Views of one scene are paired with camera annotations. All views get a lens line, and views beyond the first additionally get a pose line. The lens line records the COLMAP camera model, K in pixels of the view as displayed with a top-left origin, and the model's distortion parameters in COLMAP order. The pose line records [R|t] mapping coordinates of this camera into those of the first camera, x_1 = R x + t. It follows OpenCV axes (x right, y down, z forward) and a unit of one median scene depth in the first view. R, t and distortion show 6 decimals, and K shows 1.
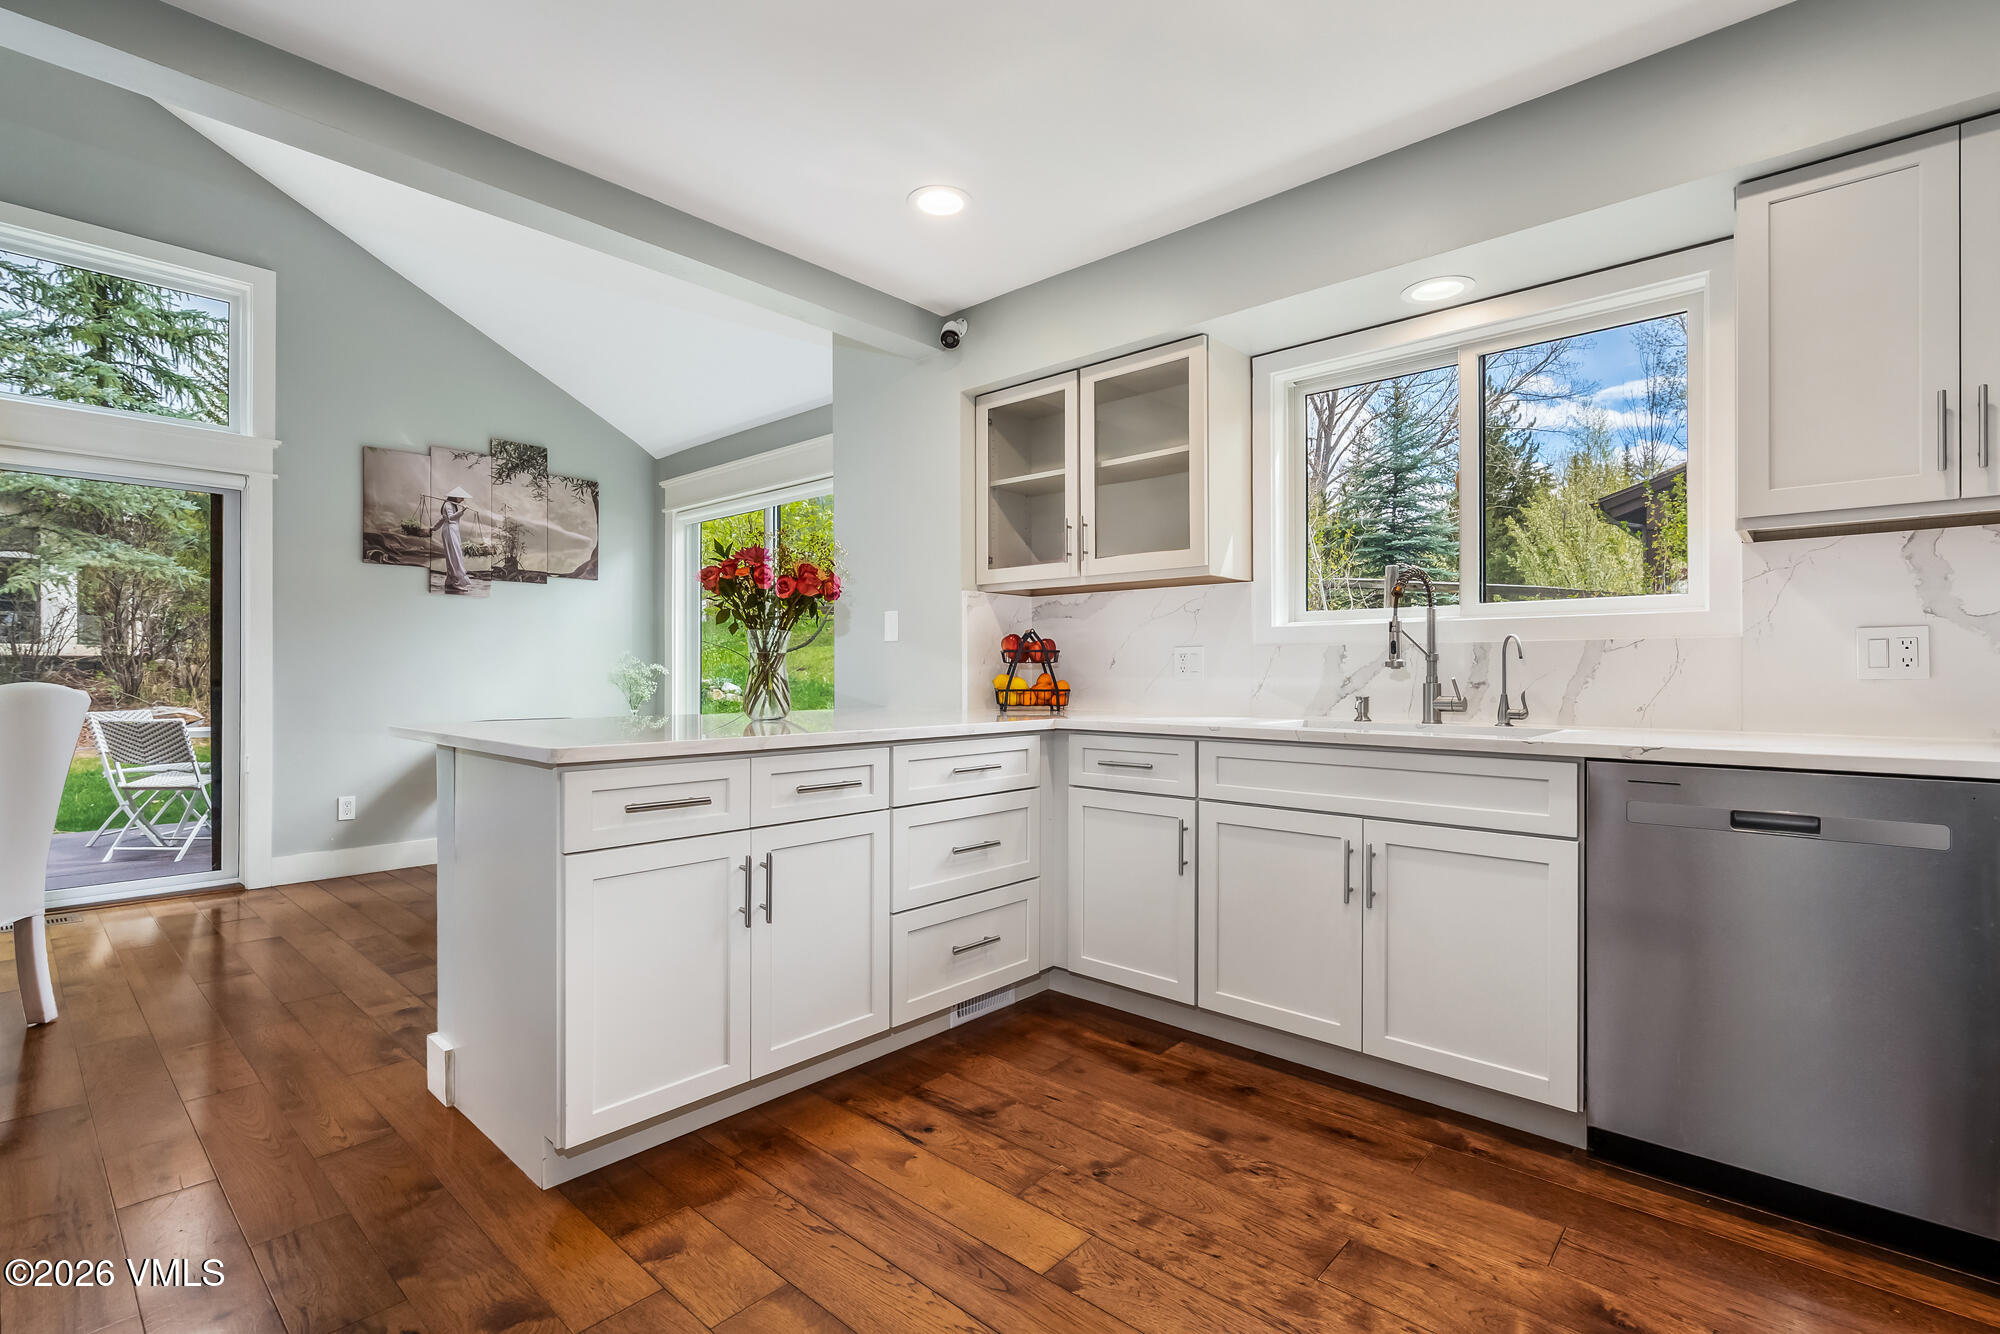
lens RADIAL K [[919.5, 0, 1000.0], [0, 919.5, 667.0], [0, 0, 1]] dist [0.002638, 0.001058]
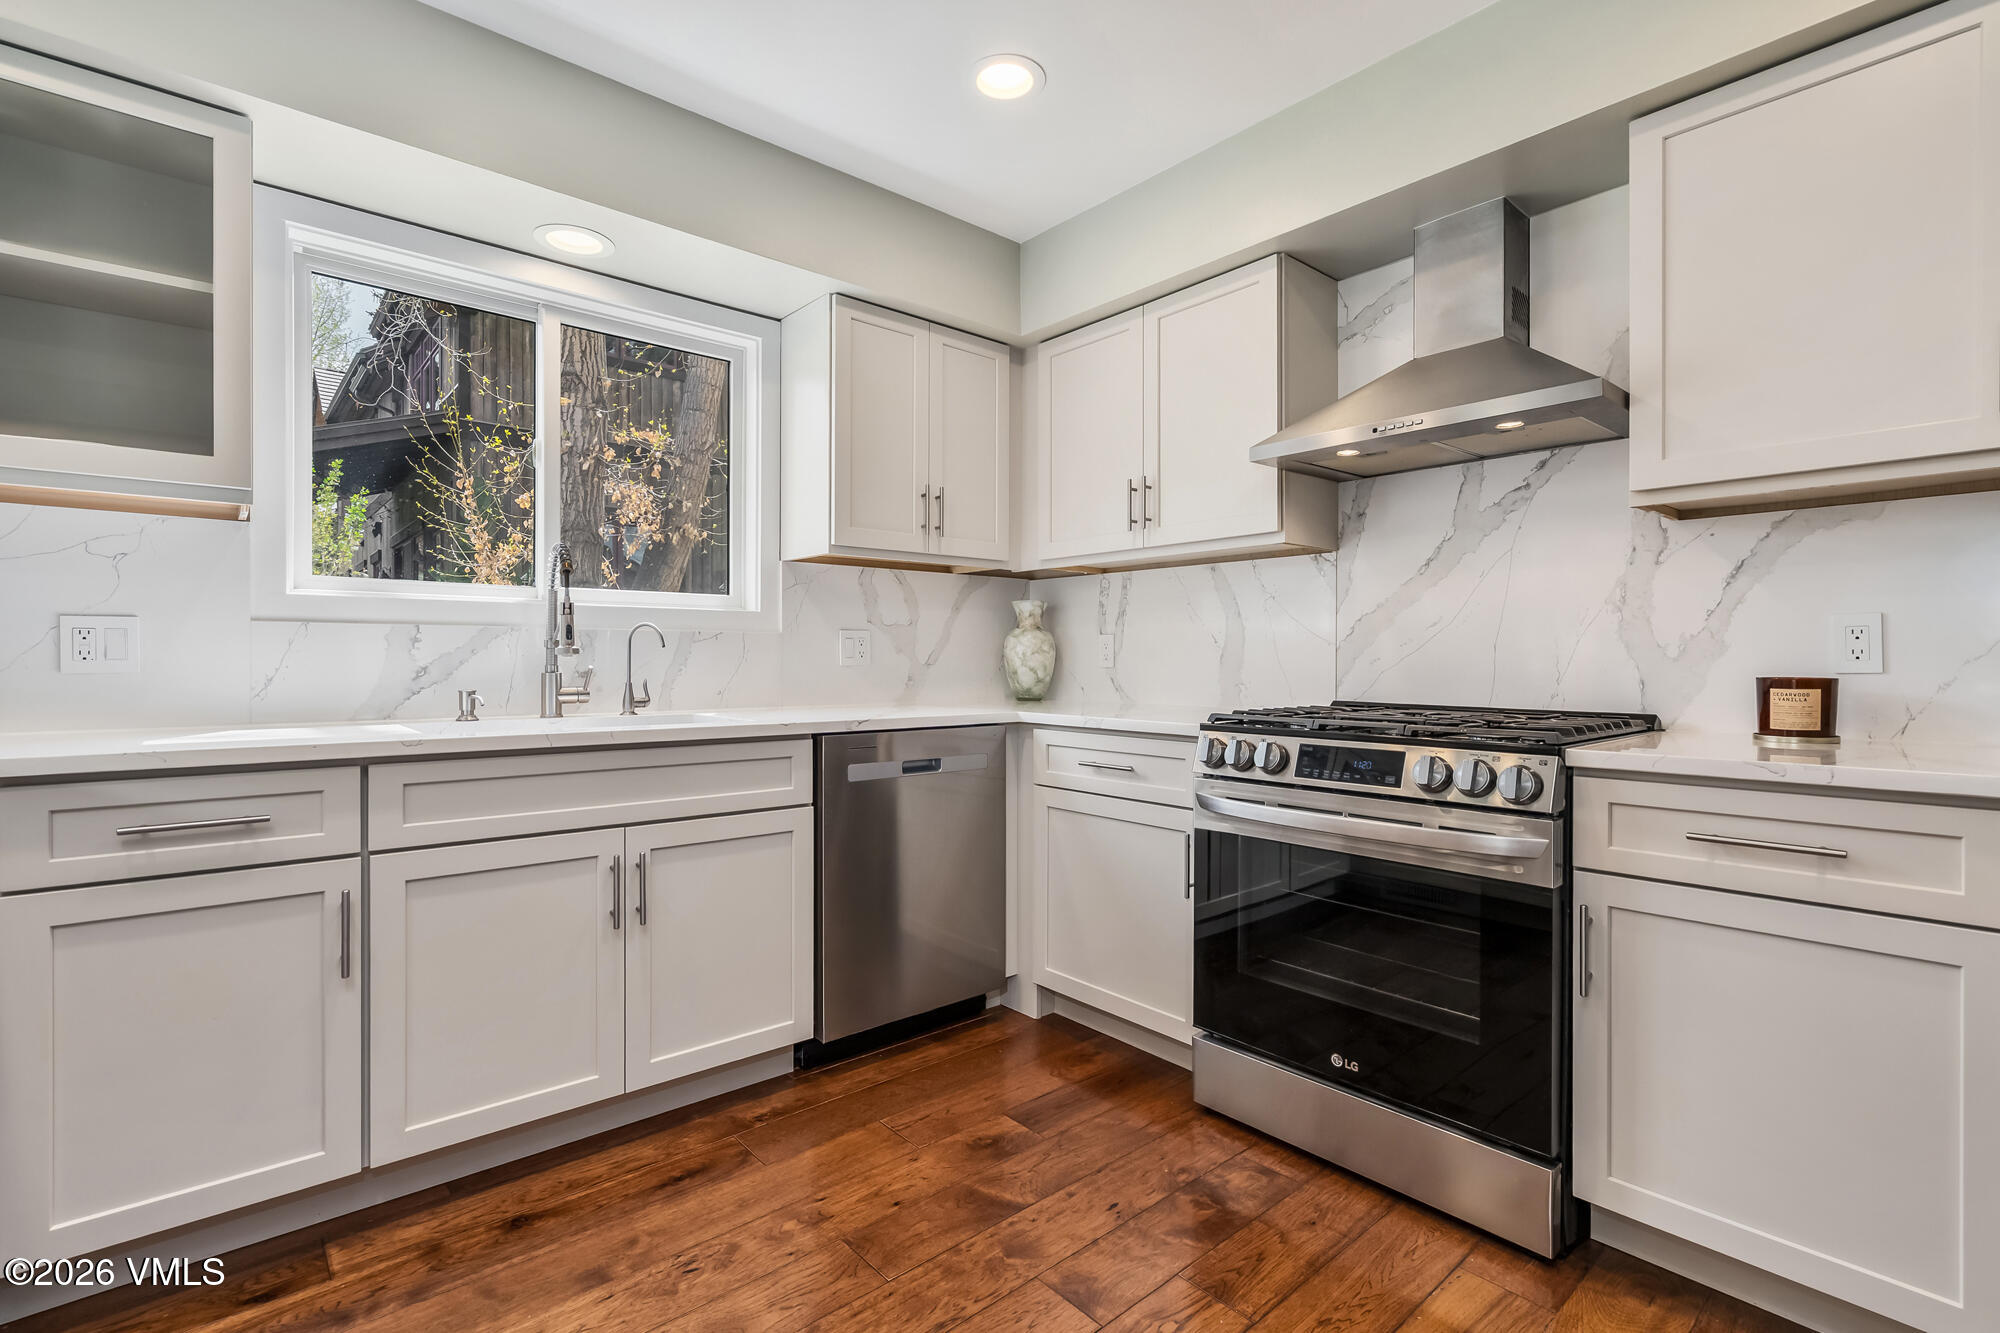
lens RADIAL K [[906.8, 0, 1000.0], [0, 906.8, 666.5], [0, 0, 1]] dist [-0.002860, -0.000201]
pose [[0.128284, -0.005602, 0.991722, -0.192675], [-0.006139, 0.999960, 0.006442, 0.001650], [-0.991718, -0.006914, 0.128245, 0.249195]]
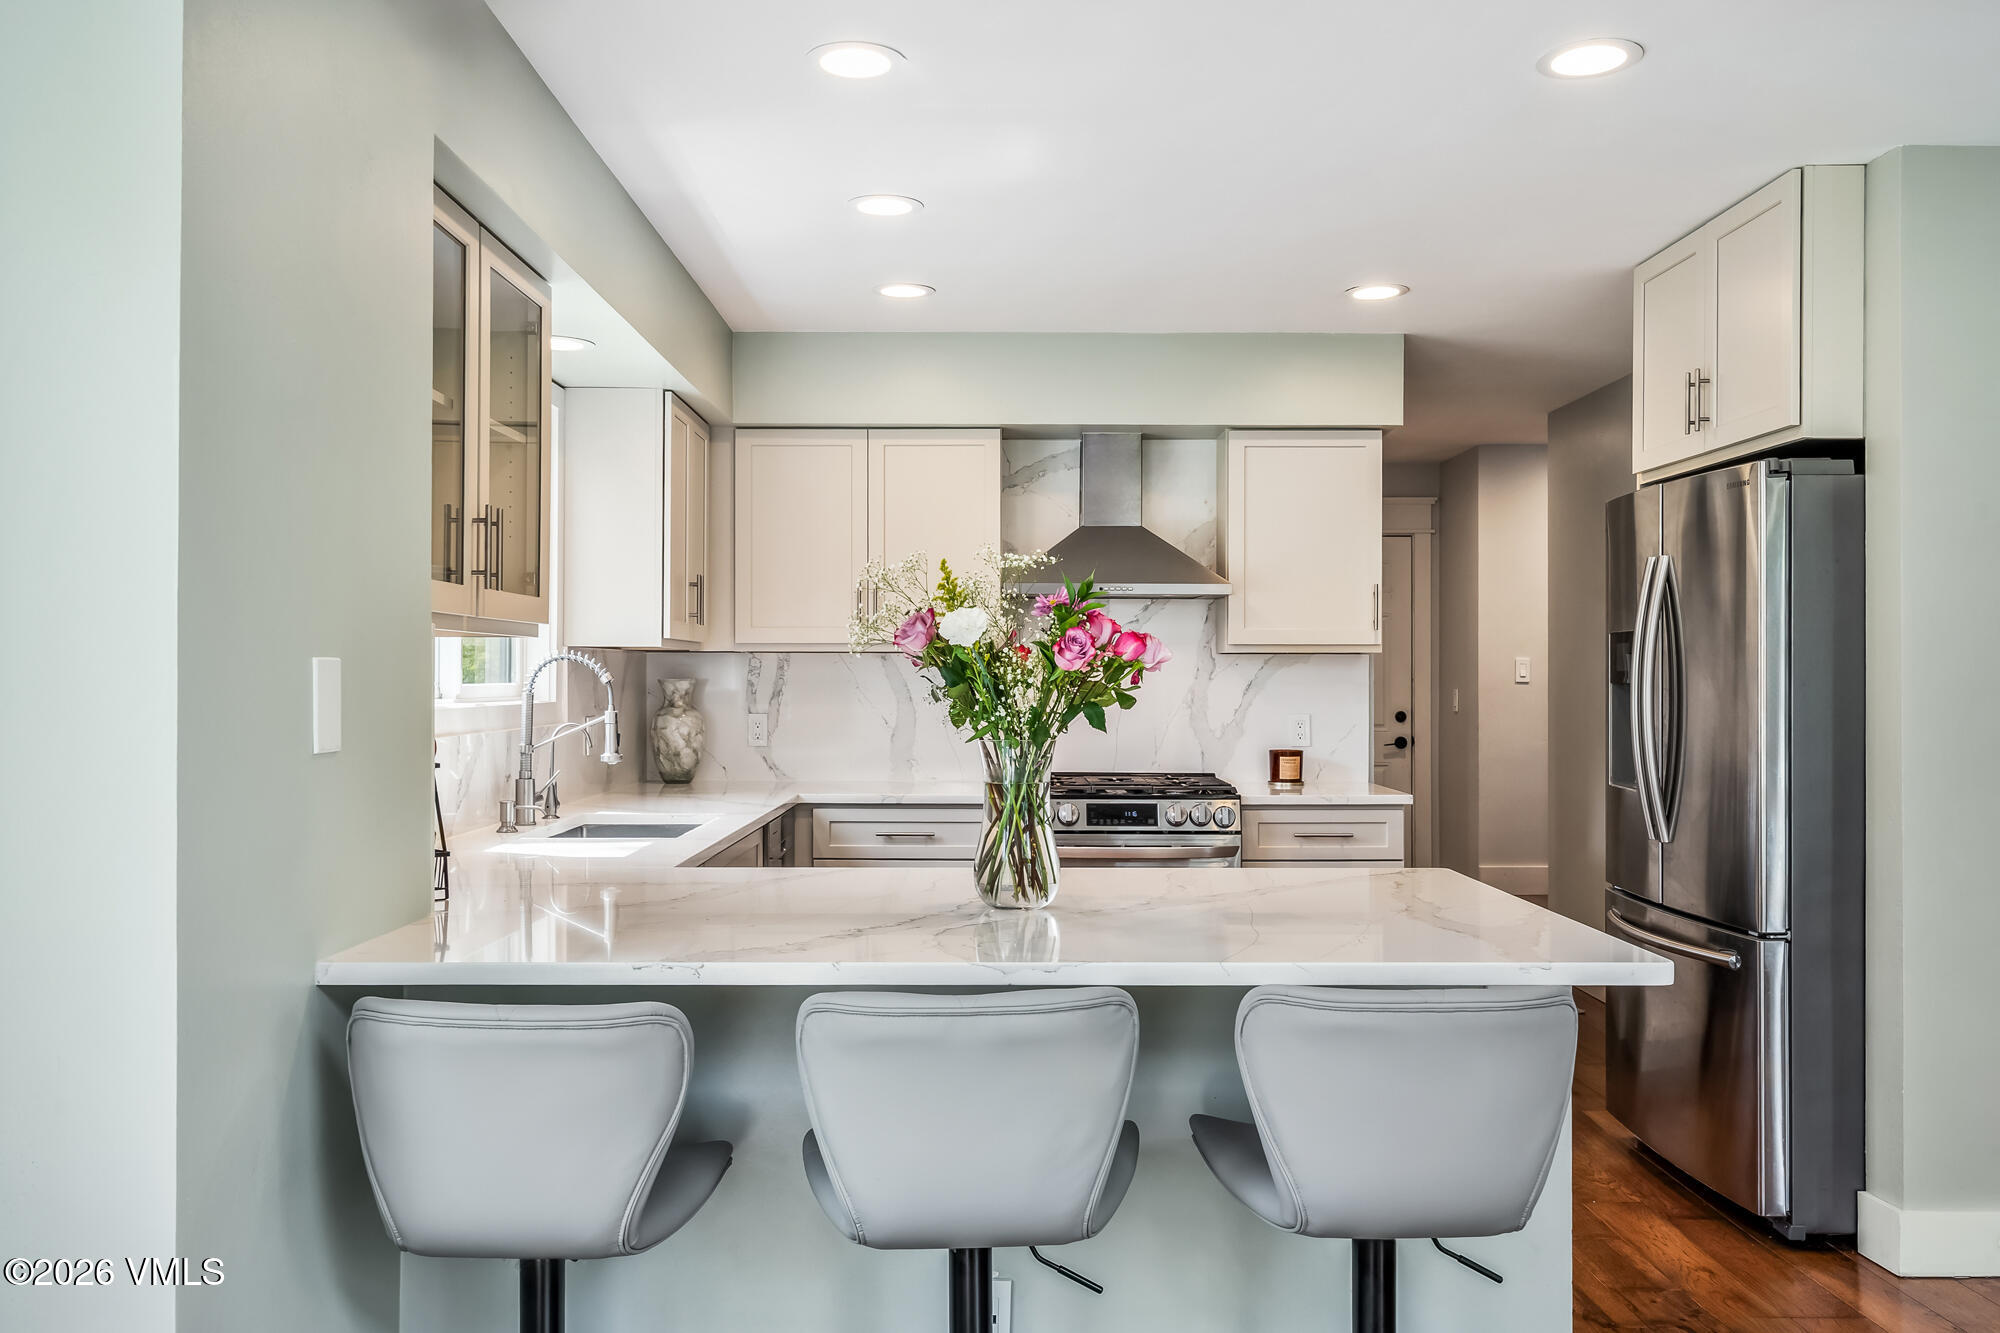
lens RADIAL K [[1640.4, 0, 1000.0], [0, 1640.4, 666.5], [0, 0, 1]] dist [-0.010999, -0.005237]
pose [[-0.677503, 0.003724, 0.735511, -0.535113], [-0.005072, 0.999940, -0.009735, -0.042038], [-0.735503, -0.010326, -0.677443, 0.948742]]
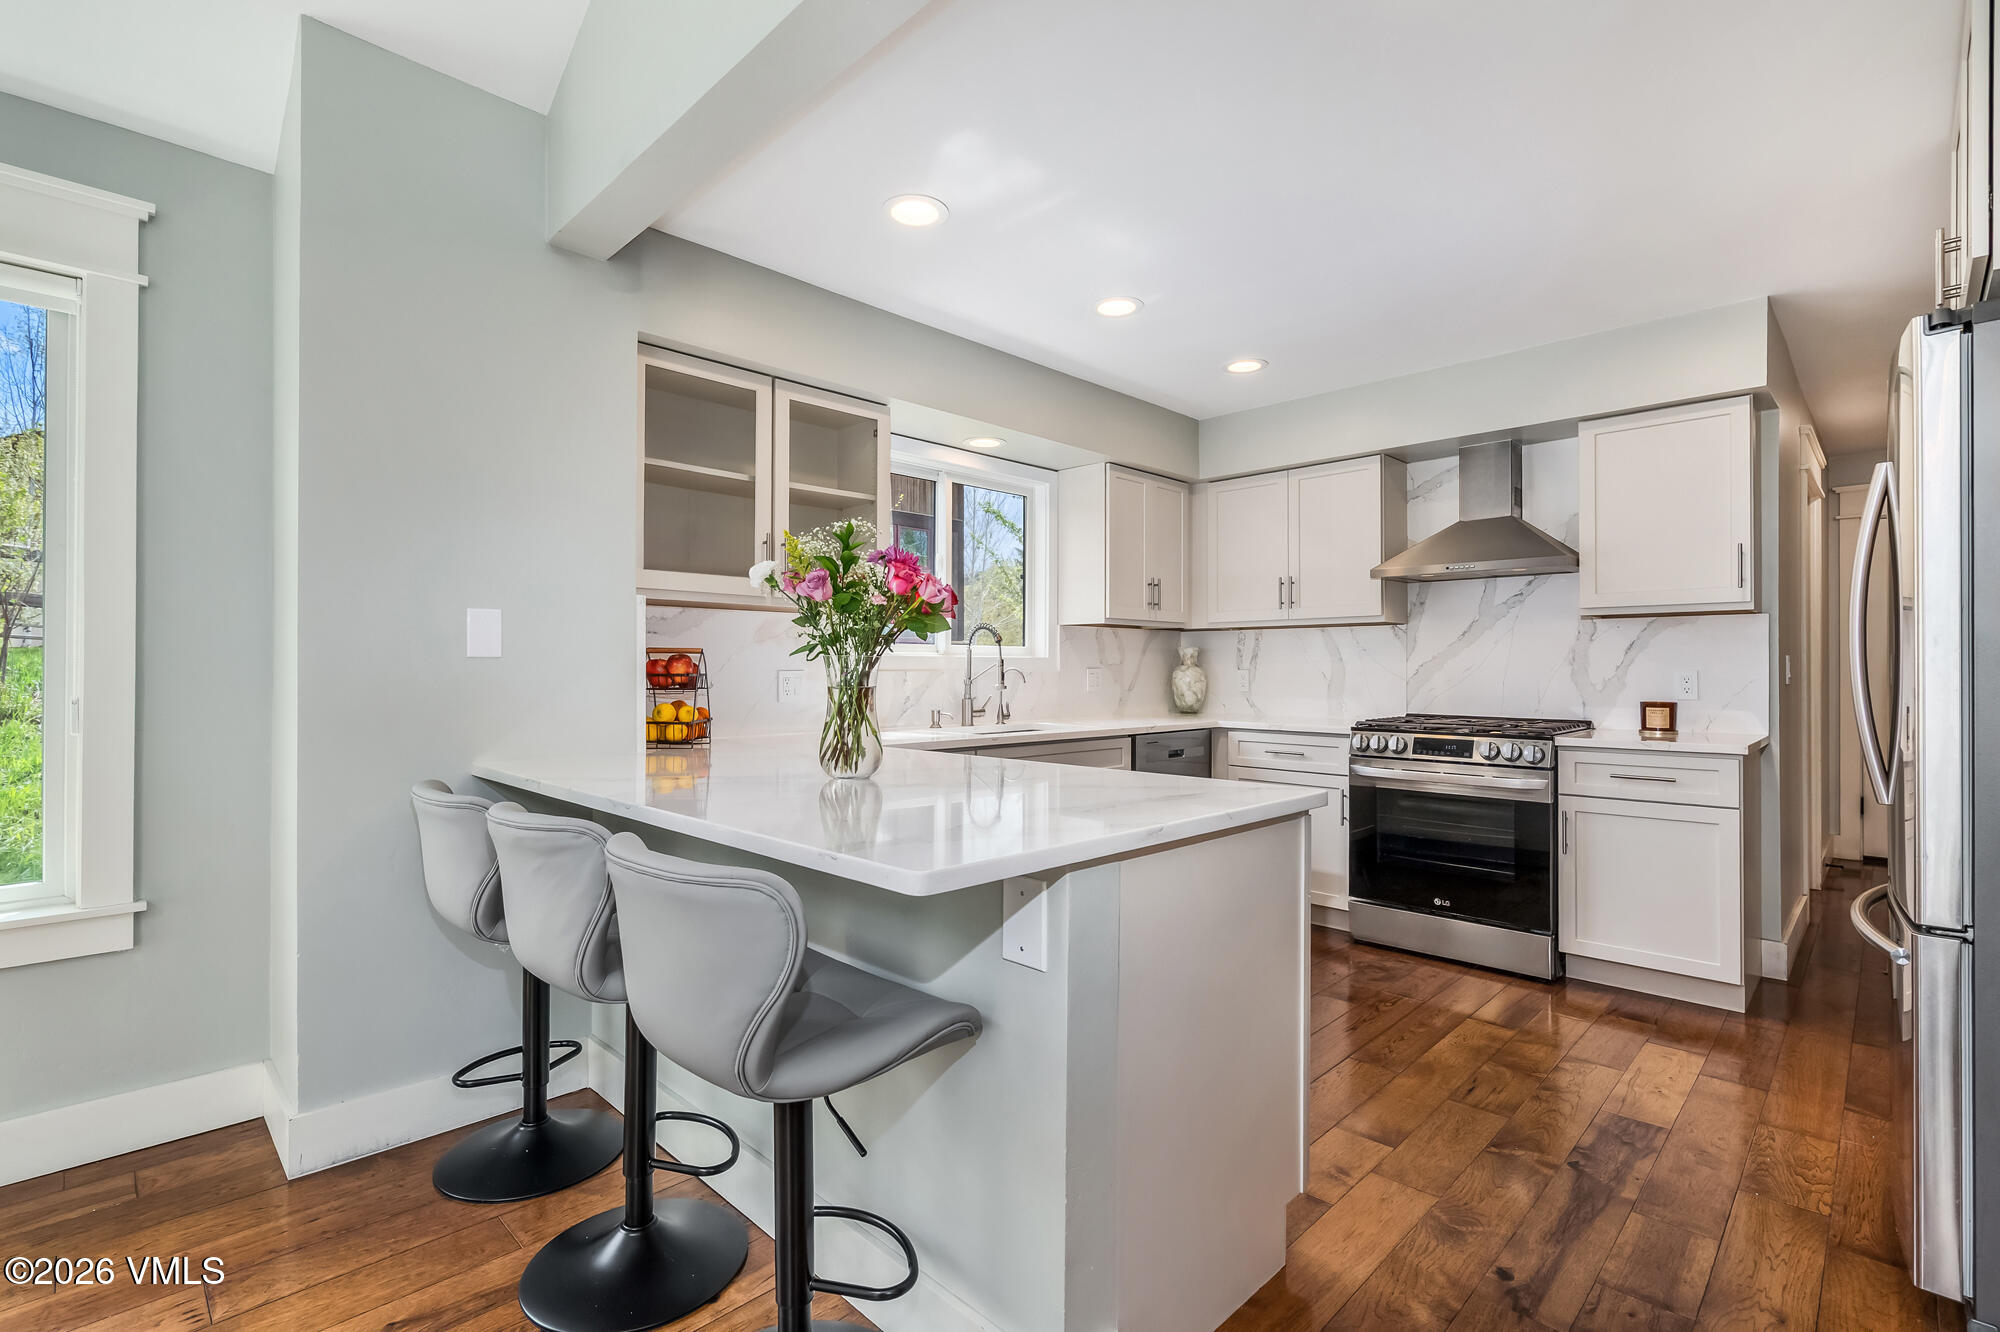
lens RADIAL K [[914.4, 0, 1000.0], [0, 914.4, 666.0], [0, 0, 1]] dist [-0.014898, 0.000395]
pose [[0.052621, 0.004383, 0.998605, -0.558223], [-0.006418, 0.999971, -0.004051, -0.016528], [-0.998594, -0.006196, 0.052648, 0.475772]]
